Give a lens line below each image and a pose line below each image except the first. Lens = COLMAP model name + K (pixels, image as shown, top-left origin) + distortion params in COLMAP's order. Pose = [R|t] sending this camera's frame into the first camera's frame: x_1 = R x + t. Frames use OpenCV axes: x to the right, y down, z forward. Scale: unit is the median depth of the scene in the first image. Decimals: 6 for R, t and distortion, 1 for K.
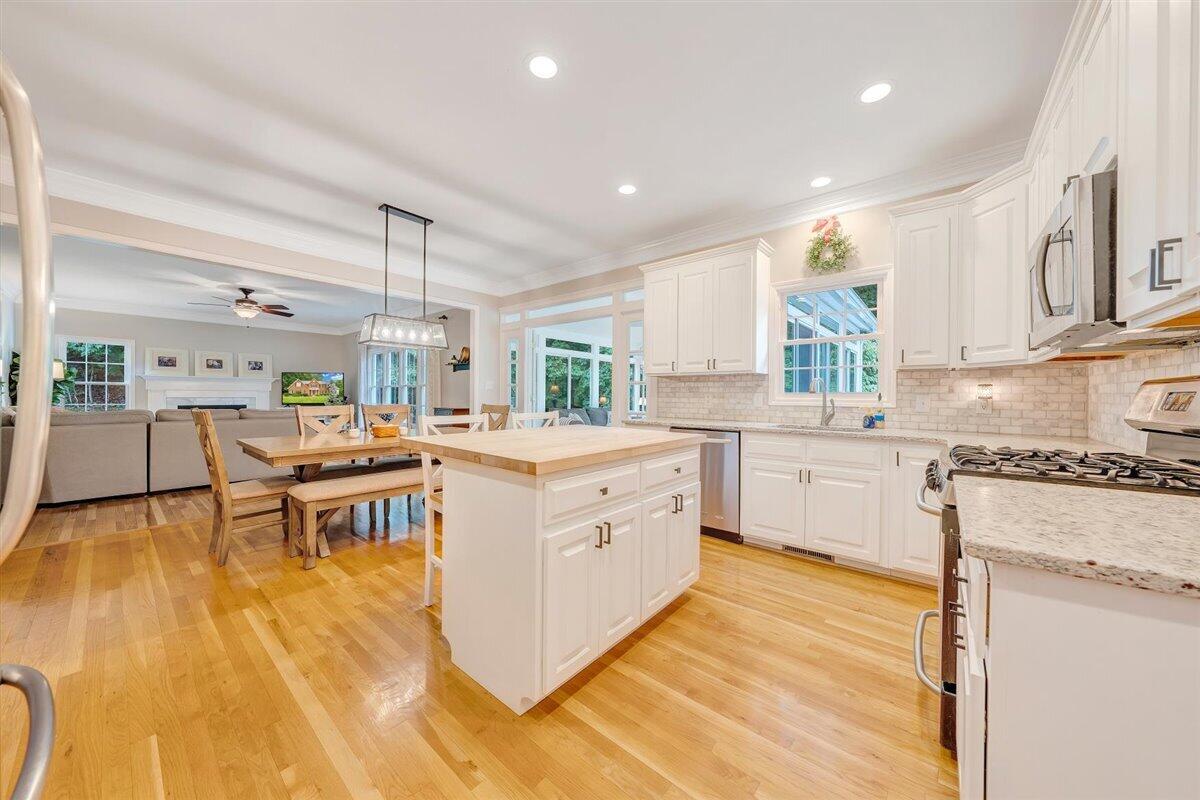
lens RADIAL K [[410.8, 0, 605.6], [0, 410.8, 398.8], [0, 0, 1]] dist [-0.004354, 0.000016]
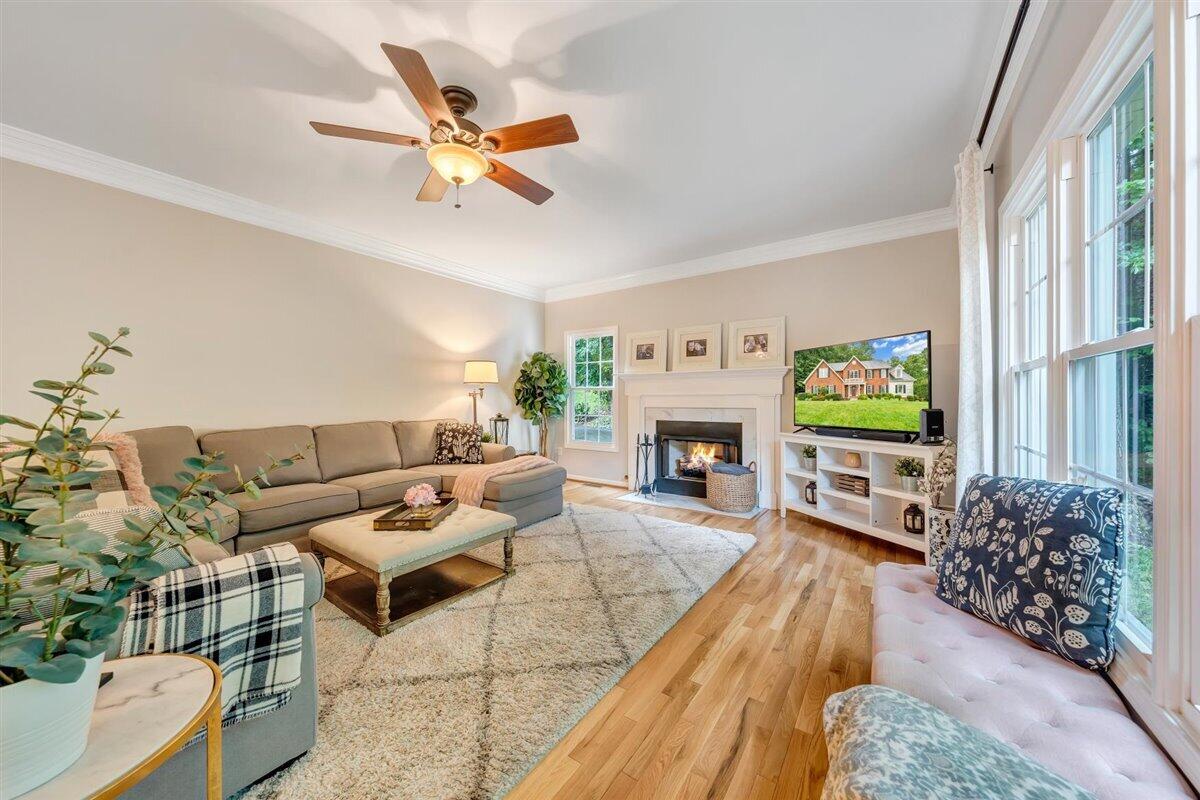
lens RADIAL K [[410.8, 0, 603.9], [0, 410.8, 398.7], [0, 0, 1]] dist [-0.004354, 0.000016]
pose [[0.073771, -0.003803, -0.997268, -0.871522], [-0.001521, 0.999991, -0.003926, -0.028749], [0.997274, 0.001807, 0.073765, 1.777373]]
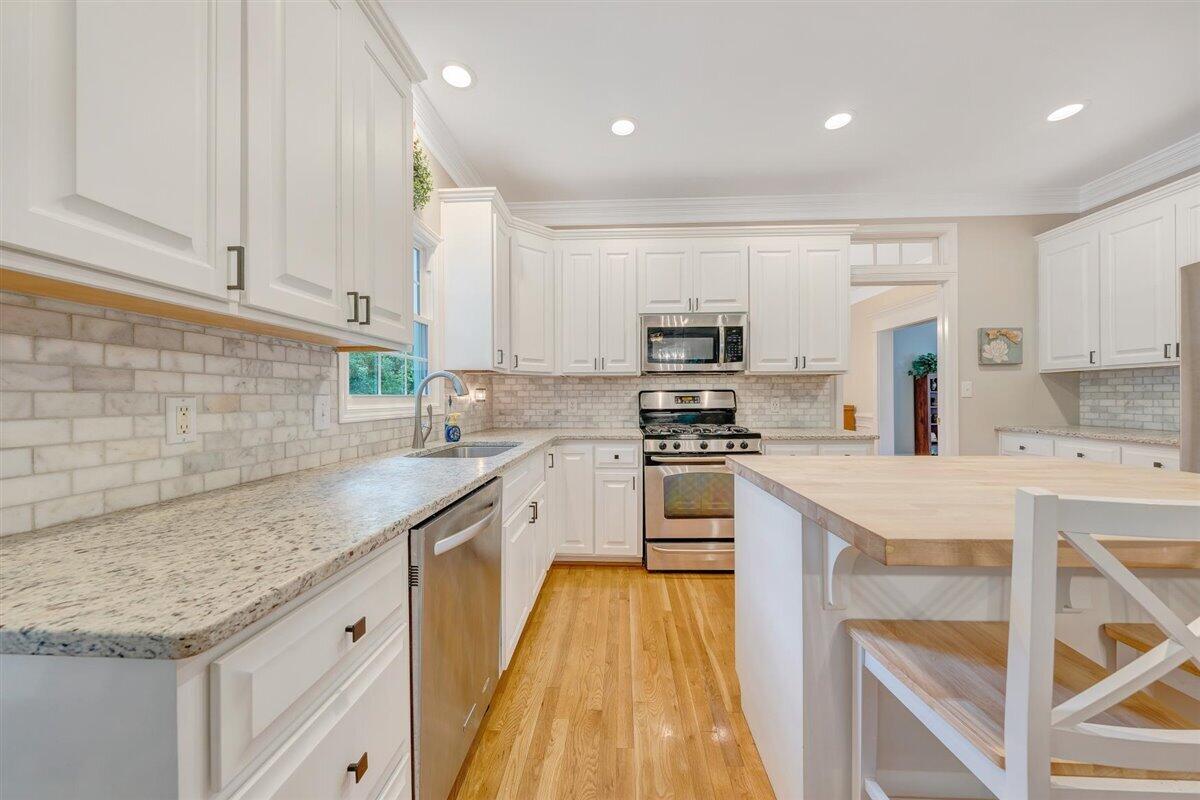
lens RADIAL K [[410.8, 0, 603.7], [0, 410.8, 399.4], [0, 0, 1]] dist [-0.004354, 0.000016]
pose [[-0.596398, -0.006224, 0.802665, -0.109882], [0.009286, 0.999850, 0.014653, -0.012249], [-0.802635, 0.016193, -0.596250, 0.921229]]
